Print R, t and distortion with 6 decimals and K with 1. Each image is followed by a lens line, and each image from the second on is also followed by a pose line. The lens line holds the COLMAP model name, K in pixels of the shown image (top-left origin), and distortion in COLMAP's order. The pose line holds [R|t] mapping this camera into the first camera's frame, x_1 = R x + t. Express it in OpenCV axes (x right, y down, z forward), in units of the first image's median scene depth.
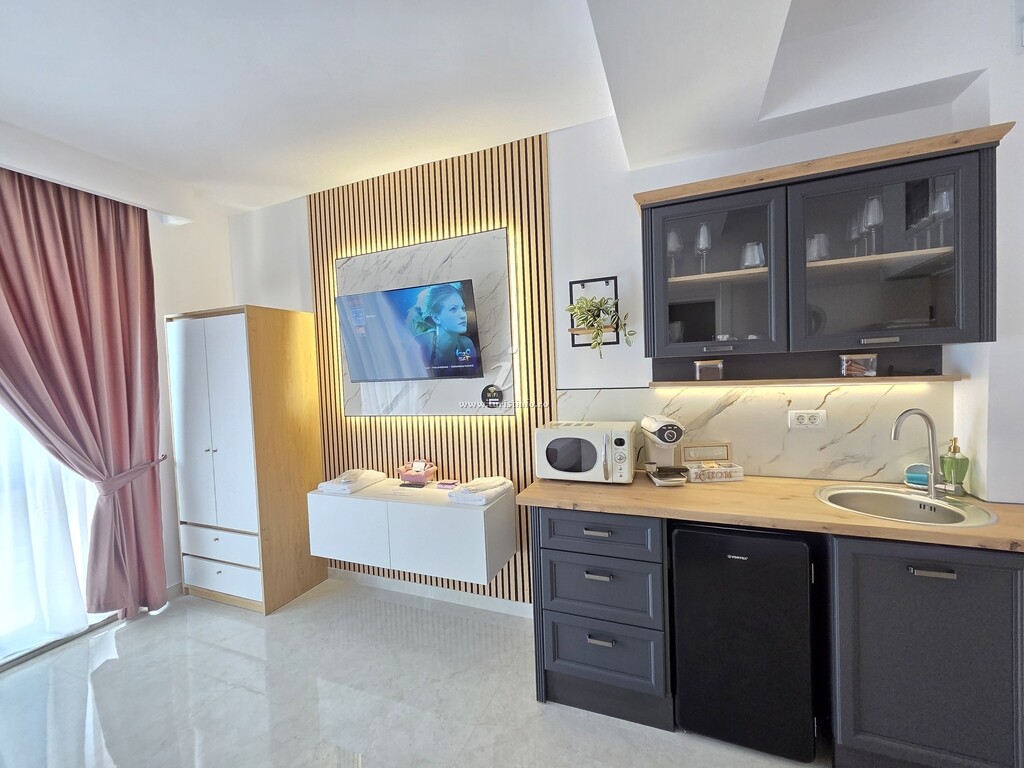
lens RADIAL K [[430.0, 0, 512.5], [0, 430.0, 390.0], [0, 0, 1]] dist [0.004188, 0.000989]
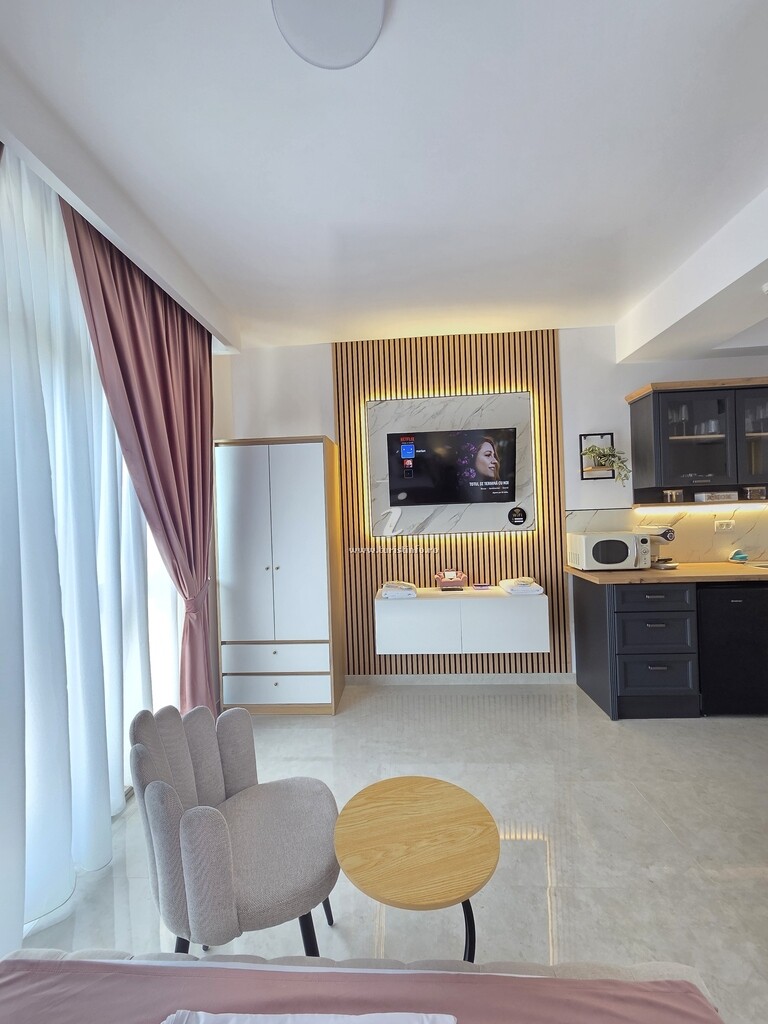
lens RADIAL K [[430.0, 0, 379.0], [0, 430.0, 517.3], [0, 0, 1]] dist [0.004188, 0.000989]
pose [[0.944391, 0.002606, 0.328815, -0.912273], [0.012705, 0.998933, -0.044407, 0.074343], [-0.328580, 0.046115, 0.943350, -0.109985]]
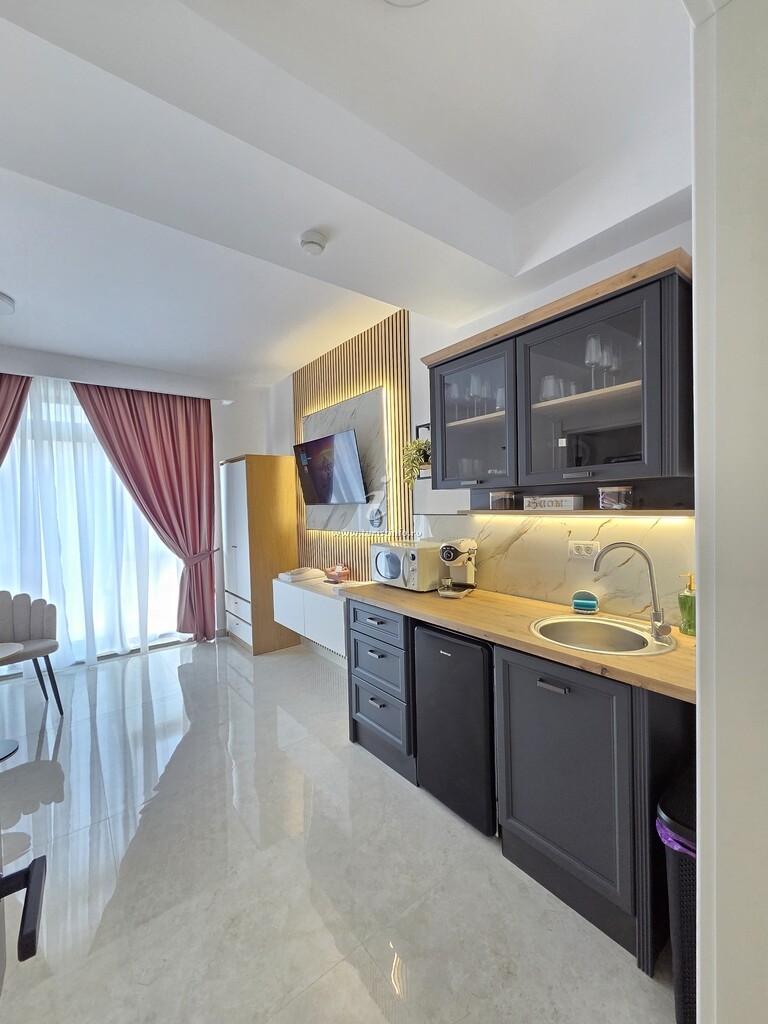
lens RADIAL K [[430.0, 0, 372.9], [0, 430.0, 519.2], [0, 0, 1]] dist [0.004188, 0.000989]
pose [[0.855197, 0.036270, -0.517032, 0.629941], [-0.029858, 0.999339, 0.020718, -0.008991], [0.517442, -0.002281, 0.855715, -0.102155]]
